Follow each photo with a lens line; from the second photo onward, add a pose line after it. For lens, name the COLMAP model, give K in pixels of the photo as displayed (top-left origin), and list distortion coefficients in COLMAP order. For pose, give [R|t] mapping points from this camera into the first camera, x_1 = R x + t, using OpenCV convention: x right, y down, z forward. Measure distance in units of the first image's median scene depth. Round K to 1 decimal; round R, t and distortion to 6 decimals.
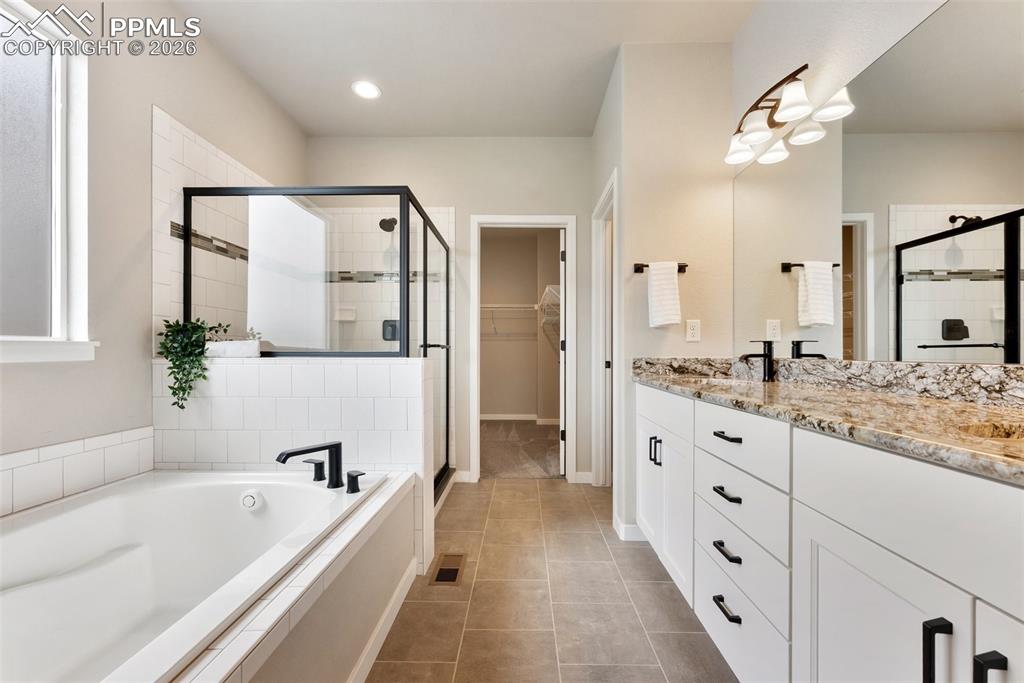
lens RADIAL K [[414.0, 0, 516.3], [0, 414.0, 348.6], [0, 0, 1]] dist [-0.000994, 0.001935]
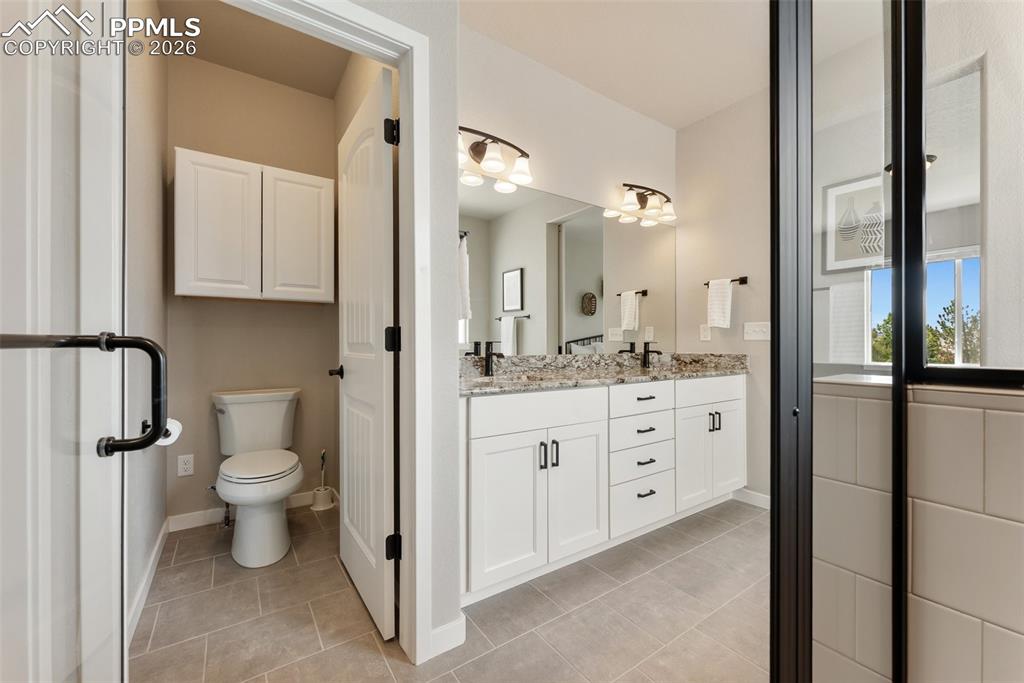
lens RADIAL K [[414.0, 0, 515.2], [0, 414.0, 346.1], [0, 0, 1]] dist [-0.000994, 0.001935]
pose [[-0.583250, 0.000044, 0.812293, -0.358118], [-0.005224, 0.999979, -0.003805, -0.001028], [-0.812276, -0.006462, -0.583237, 1.460396]]
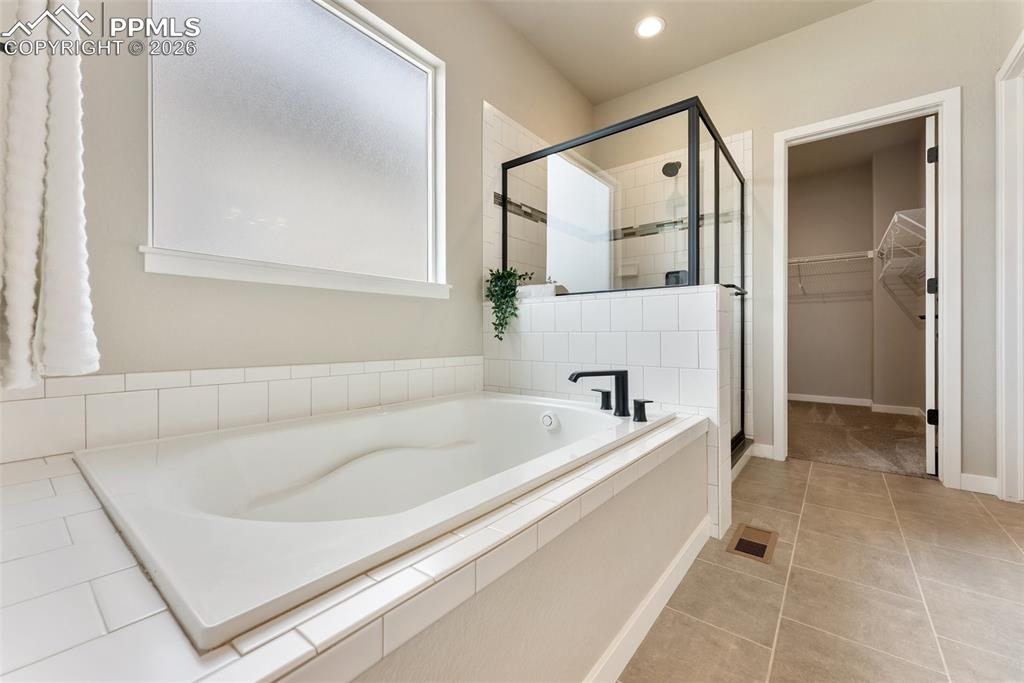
lens RADIAL K [[414.0, 0, 520.5], [0, 414.0, 325.0], [0, 0, 1]] dist [-0.000994, 0.001935]
pose [[0.799427, -0.006493, -0.600729, -0.035026], [0.004252, 0.999978, -0.005150, 0.103711], [0.600749, 0.001563, 0.799436, 0.066830]]
